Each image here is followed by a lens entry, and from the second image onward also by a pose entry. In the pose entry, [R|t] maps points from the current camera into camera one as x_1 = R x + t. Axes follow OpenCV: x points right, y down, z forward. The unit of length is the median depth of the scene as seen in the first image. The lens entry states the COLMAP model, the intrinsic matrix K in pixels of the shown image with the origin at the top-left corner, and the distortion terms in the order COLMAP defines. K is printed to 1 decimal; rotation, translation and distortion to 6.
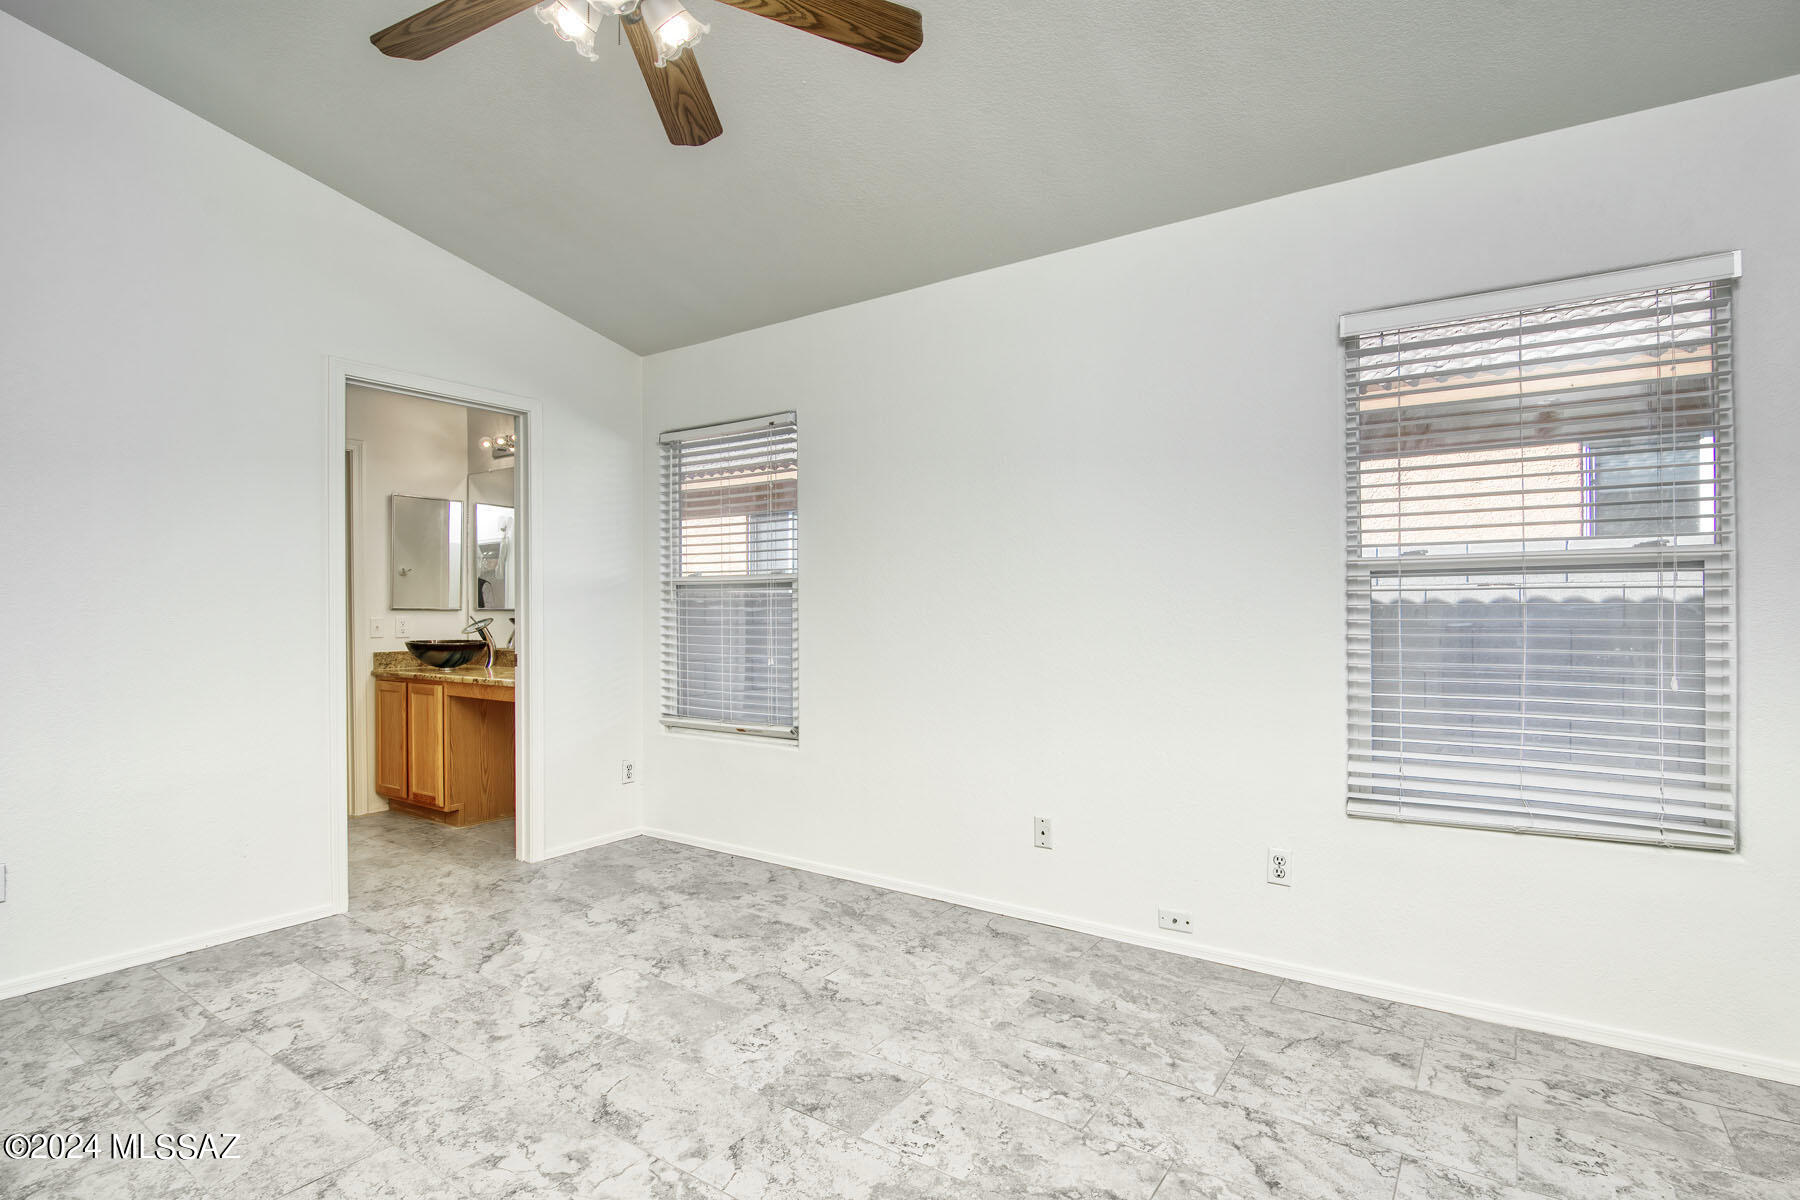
lens RADIAL K [[867.5, 0, 906.6], [0, 867.5, 602.9], [0, 0, 1]] dist [-0.023167, -0.001328]
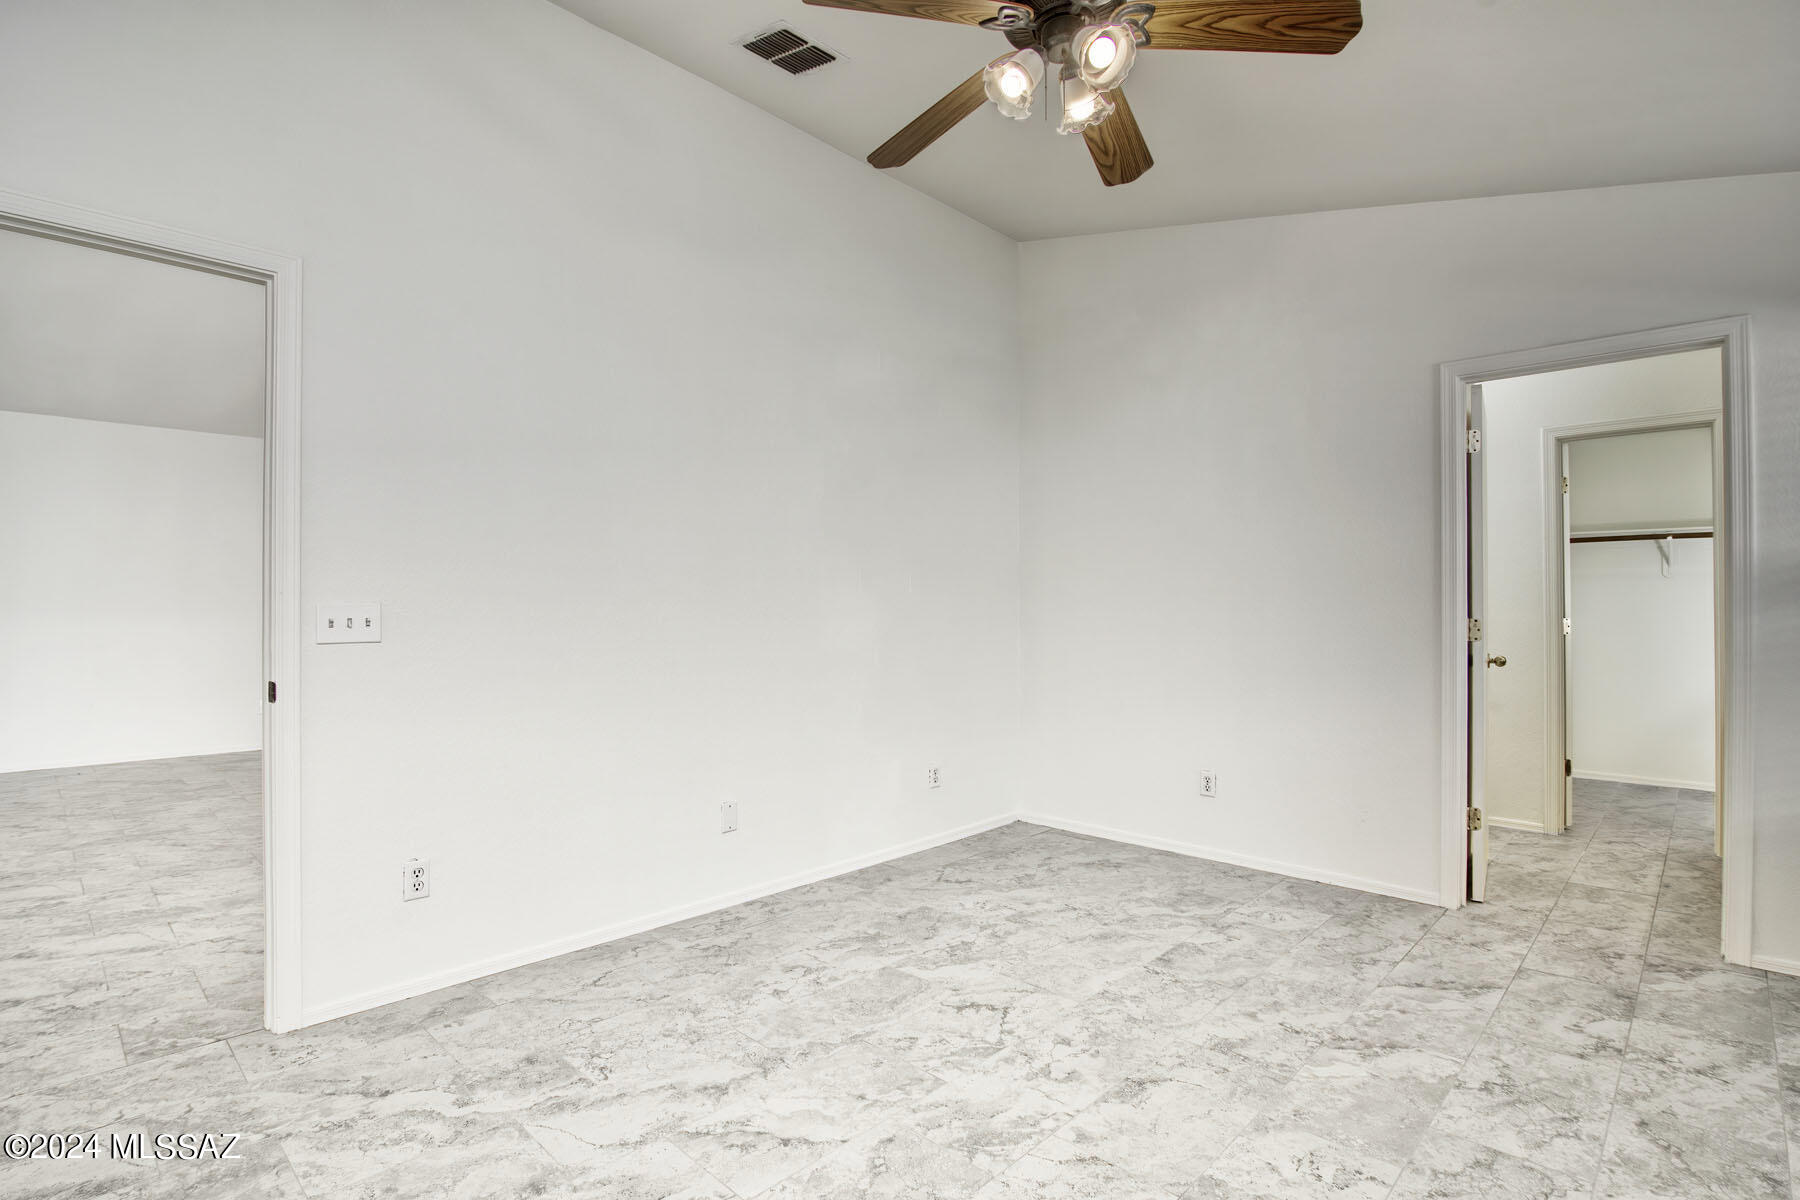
lens RADIAL K [[867.5, 0, 895.2], [0, 867.5, 610.0], [0, 0, 1]] dist [-0.023167, -0.001328]
pose [[-0.164393, 0.003809, -0.986388, 0.620643], [0.005476, 0.999981, 0.002949, 0.005845], [0.986380, -0.004917, -0.164411, 0.734983]]
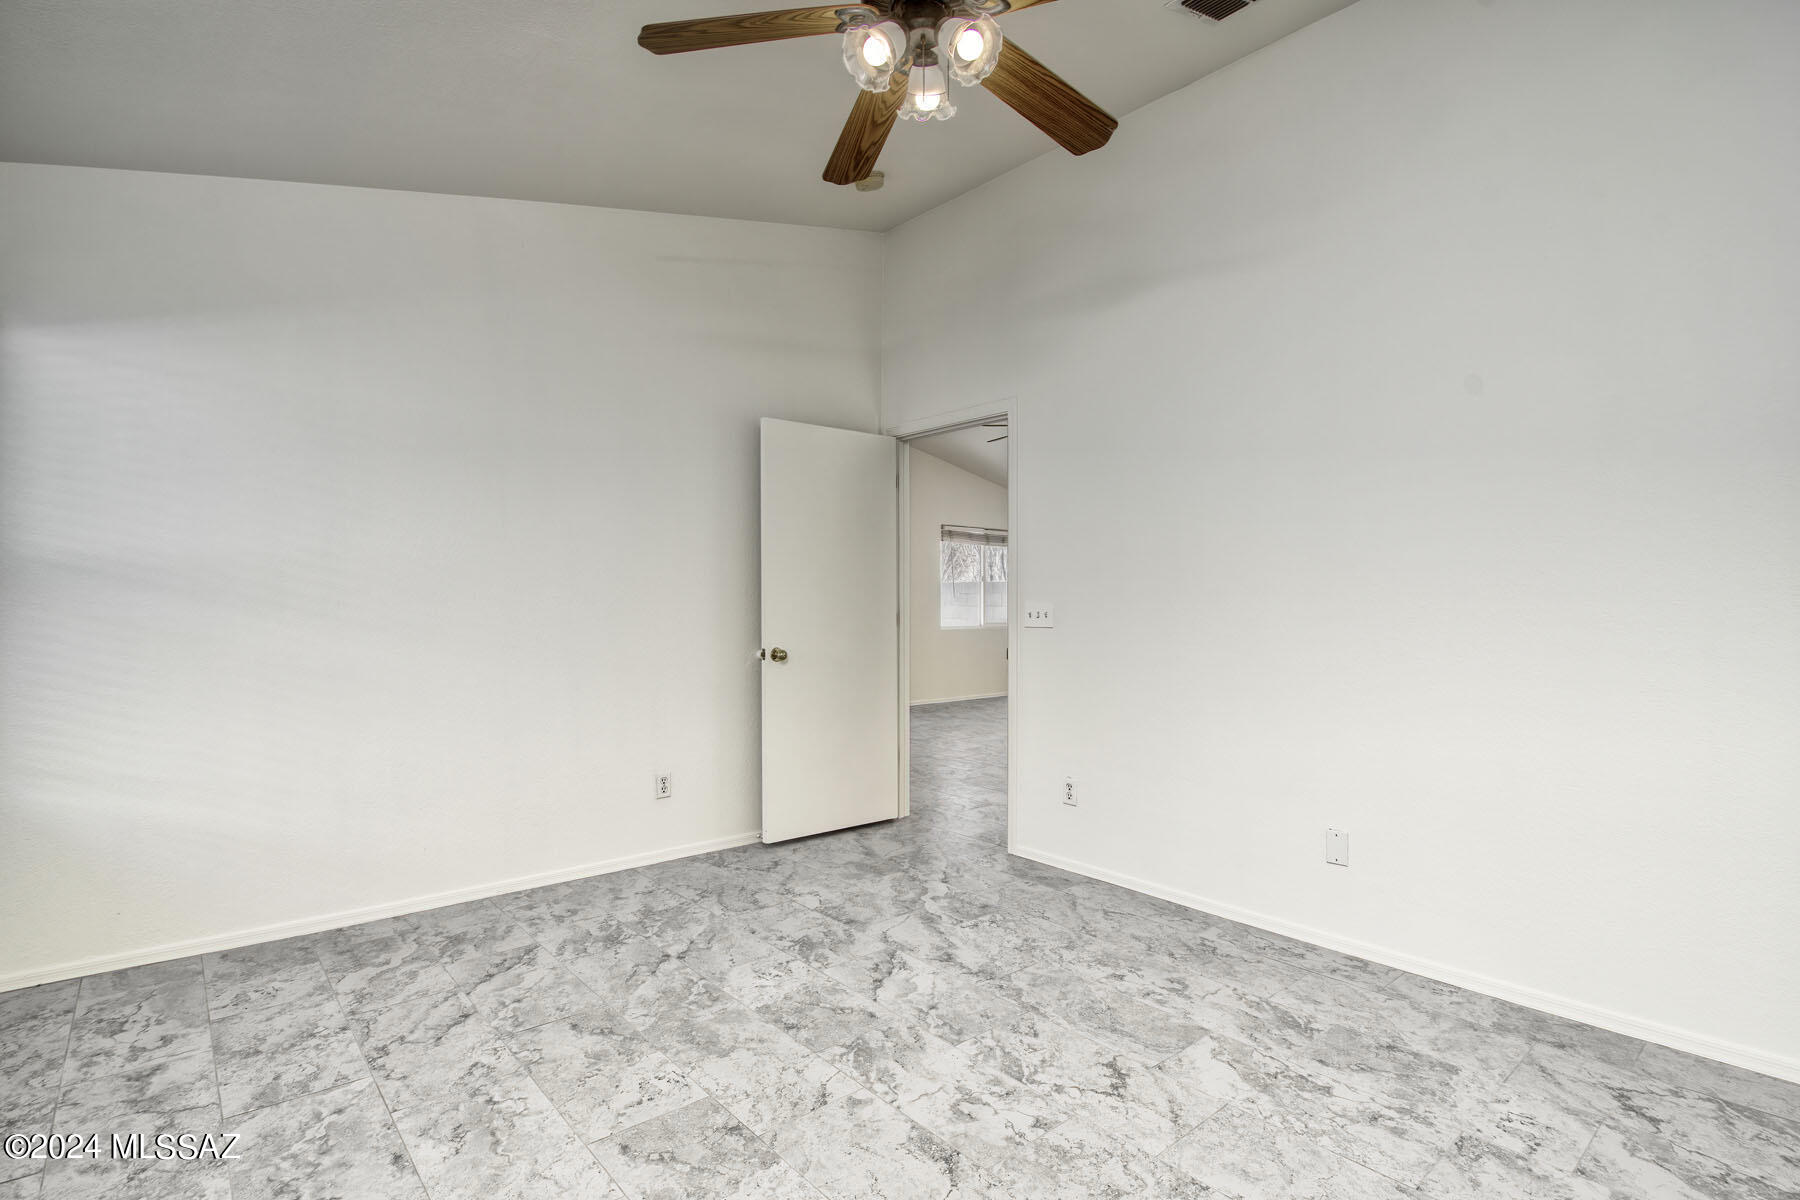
lens RADIAL K [[867.5, 0, 894.5], [0, 867.5, 595.6], [0, 0, 1]] dist [-0.023167, -0.001328]
pose [[-0.965635, 0.000398, 0.259902, -0.445972], [-0.003836, 0.999868, -0.015786, 0.010431], [-0.259874, -0.016241, -0.965506, 1.589684]]
